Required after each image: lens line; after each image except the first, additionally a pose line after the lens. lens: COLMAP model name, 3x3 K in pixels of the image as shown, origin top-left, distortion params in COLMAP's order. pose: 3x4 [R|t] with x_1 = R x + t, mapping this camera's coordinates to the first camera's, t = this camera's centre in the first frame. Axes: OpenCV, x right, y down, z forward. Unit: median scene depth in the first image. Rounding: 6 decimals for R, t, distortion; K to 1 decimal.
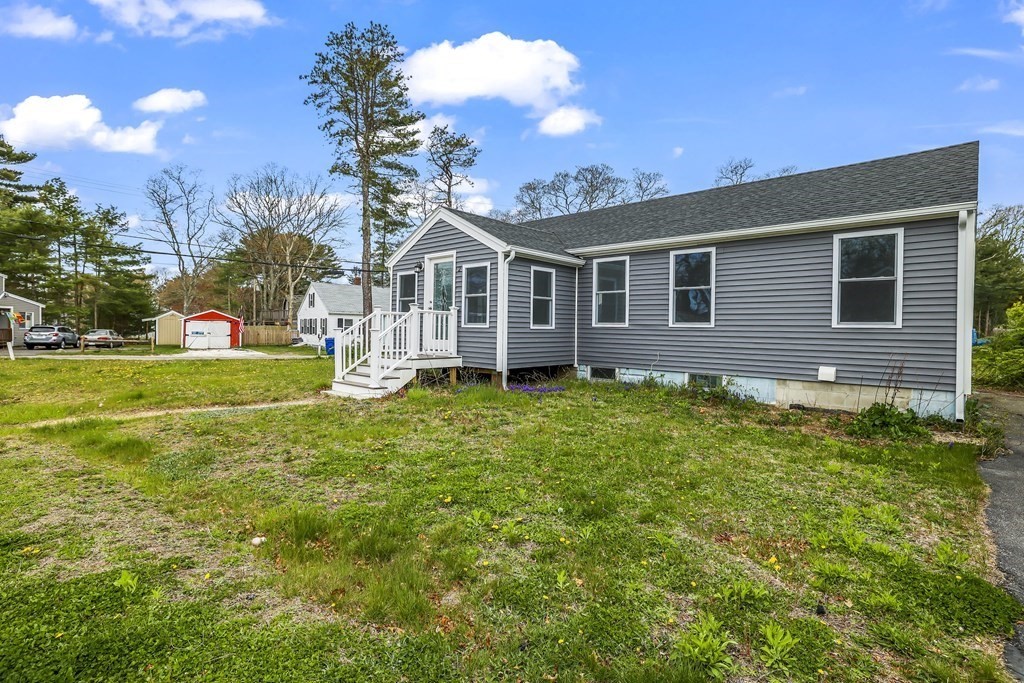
lens RADIAL K [[500.7, 0, 514.5], [0, 500.7, 328.0], [0, 0, 1]] dist [-0.035482, 0.011835]
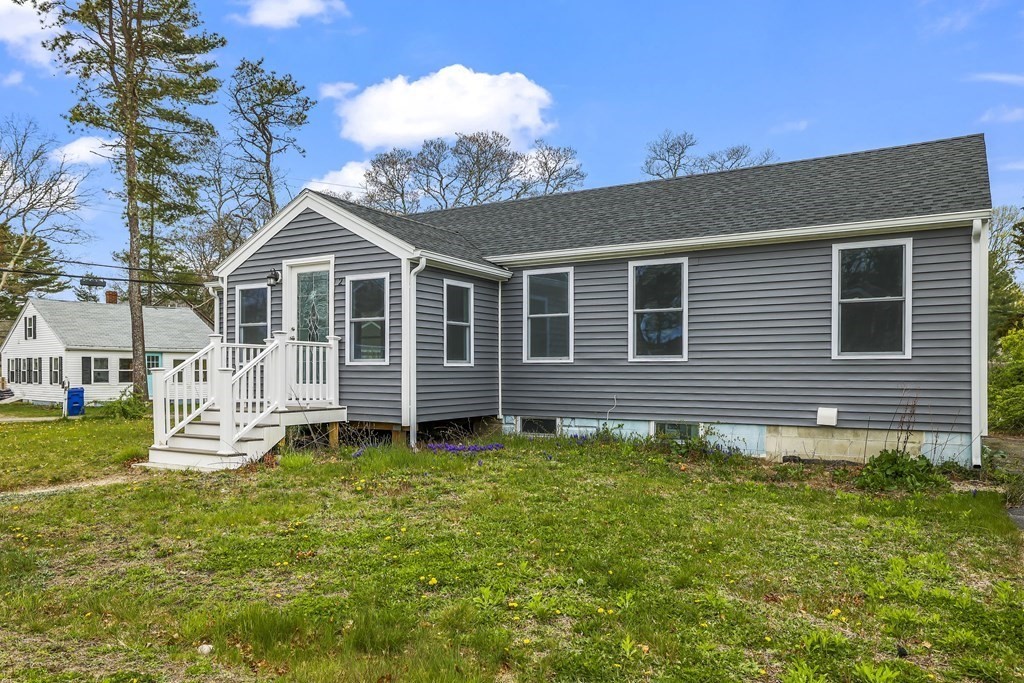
lens RADIAL K [[735.6, 0, 510.1], [0, 735.6, 369.6], [0, 0, 1]] dist [0.009102, 0.009109]
pose [[0.978095, -0.012195, 0.207802, -0.107683], [0.012054, 0.999925, 0.001945, 0.006366], [-0.207810, 0.000602, 0.978169, -0.061830]]
